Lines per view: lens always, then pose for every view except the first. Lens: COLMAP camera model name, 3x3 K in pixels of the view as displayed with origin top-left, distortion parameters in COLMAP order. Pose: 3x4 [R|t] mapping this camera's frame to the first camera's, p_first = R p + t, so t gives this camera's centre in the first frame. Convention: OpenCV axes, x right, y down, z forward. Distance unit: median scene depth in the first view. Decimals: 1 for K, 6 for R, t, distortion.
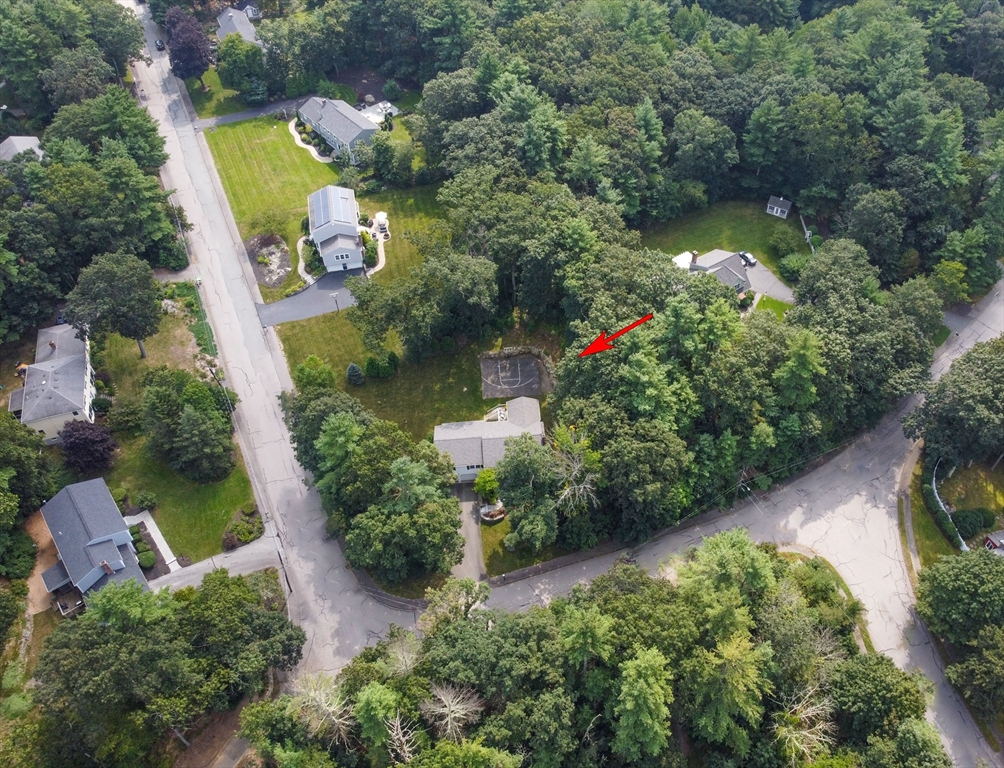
lens RADIAL K [[748.2, 0, 502.1], [0, 748.2, 383.8], [0, 0, 1]] dist [0.001646, 0.000117]
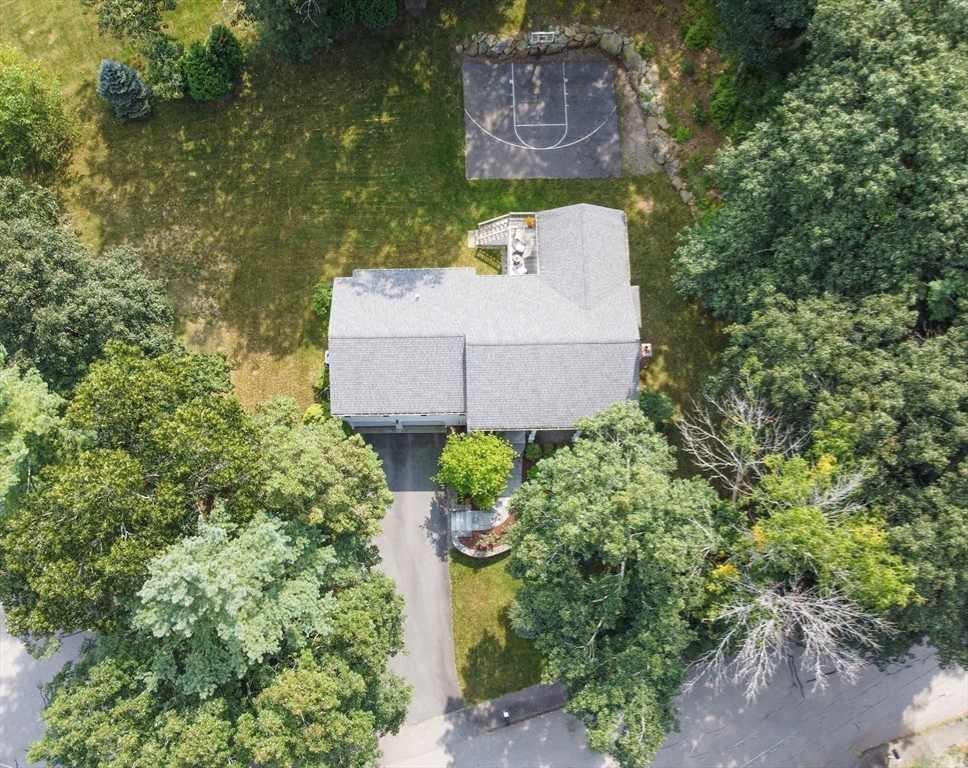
lens RADIAL K [[741.3, 0, 446.9], [0, 741.3, 352.7], [0, 0, 1]] dist [0.004459, -0.000088]
pose [[0.998708, 0.049970, 0.009282, -0.038613], [-0.048823, 0.892512, 0.448374, -0.077162], [0.014121, -0.448247, 0.893798, 0.683603]]
